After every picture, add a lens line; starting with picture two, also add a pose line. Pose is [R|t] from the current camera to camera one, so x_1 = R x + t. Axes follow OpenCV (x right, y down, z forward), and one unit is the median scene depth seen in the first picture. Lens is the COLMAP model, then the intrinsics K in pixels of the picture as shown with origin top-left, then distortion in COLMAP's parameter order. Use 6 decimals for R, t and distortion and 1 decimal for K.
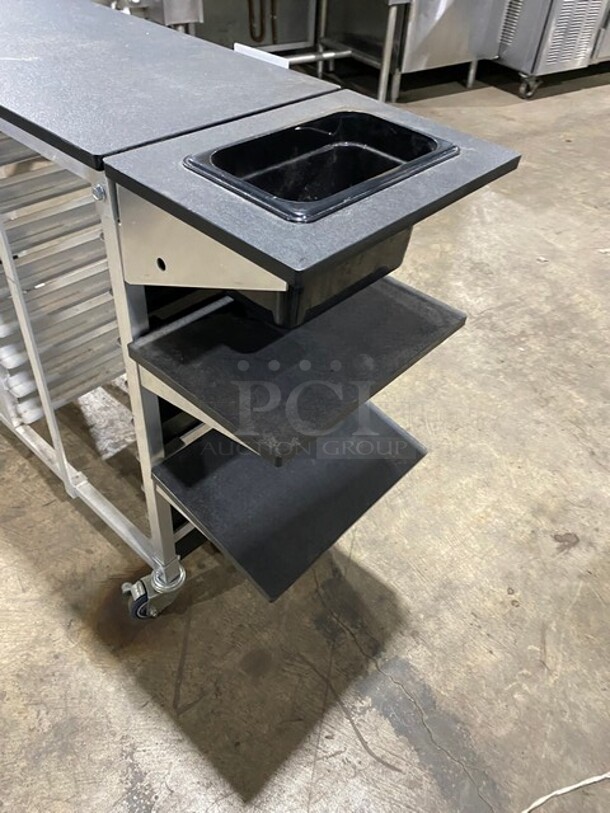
lens RADIAL K [[623.6, 0, 301.1], [0, 623.6, 373.6], [0, 0, 1]] dist [0.013913, -0.001803]
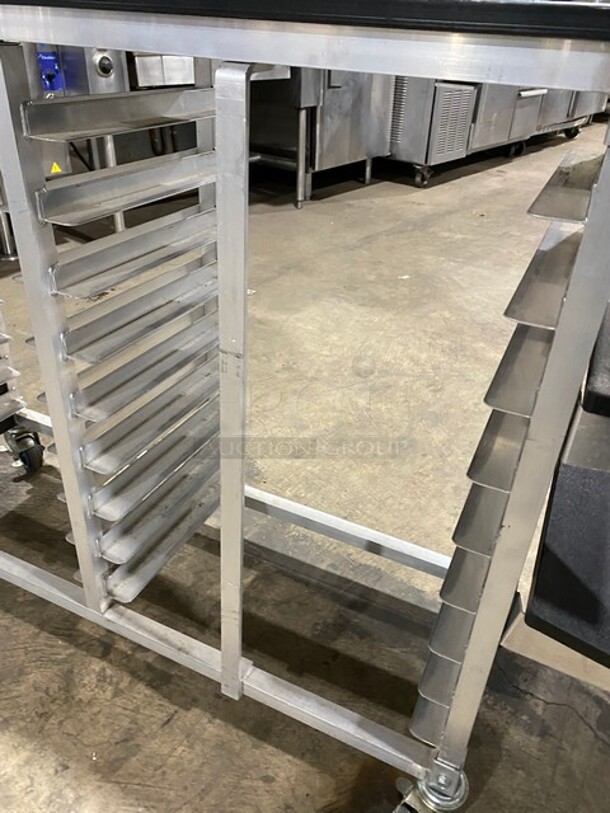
lens RADIAL K [[610.7, 0, 309.0], [0, 610.7, 375.9], [0, 0, 1]] dist [0.044135, -0.040921]
pose [[0.956397, -0.160817, 0.243810, -0.394991], [0.202020, 0.967108, -0.154562, -0.013661], [-0.210934, 0.197077, 0.957428, 0.298397]]
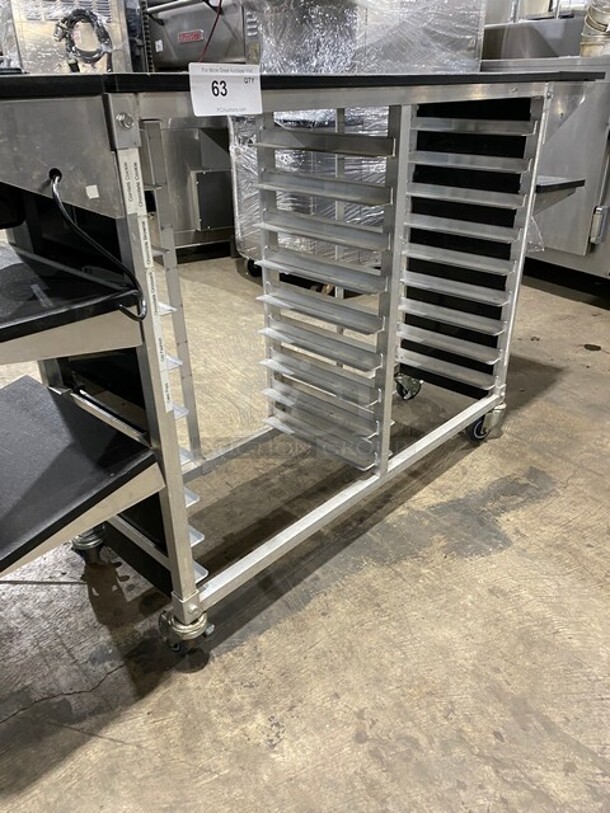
lens RADIAL K [[628.7, 0, 312.9], [0, 628.7, 408.6], [0, 0, 1]] dist [0.090977, -0.113744]
pose [[-0.009612, 0.404823, -0.914344, 0.605995], [-0.657017, 0.686753, 0.310965, -0.358640], [0.753814, 0.603729, 0.259375, 0.797077]]
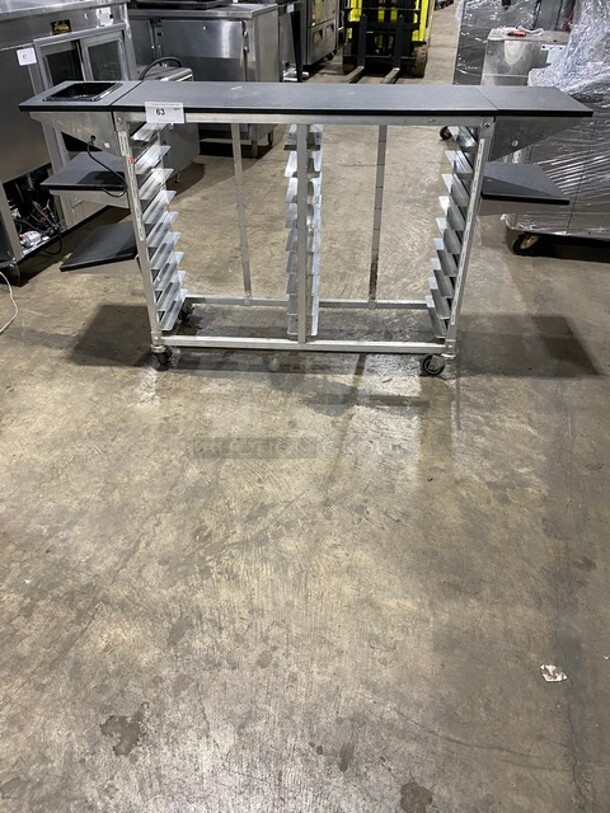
lens RADIAL K [[620.2, 0, 305.0], [0, 620.2, 406.5], [0, 0, 1]] dist [0.025513, -0.000819]
pose [[-0.767881, 0.322708, -0.553371, 0.672444], [-0.463658, 0.316078, 0.827717, -1.389211], [0.442019, 0.892163, -0.093084, 1.544869]]
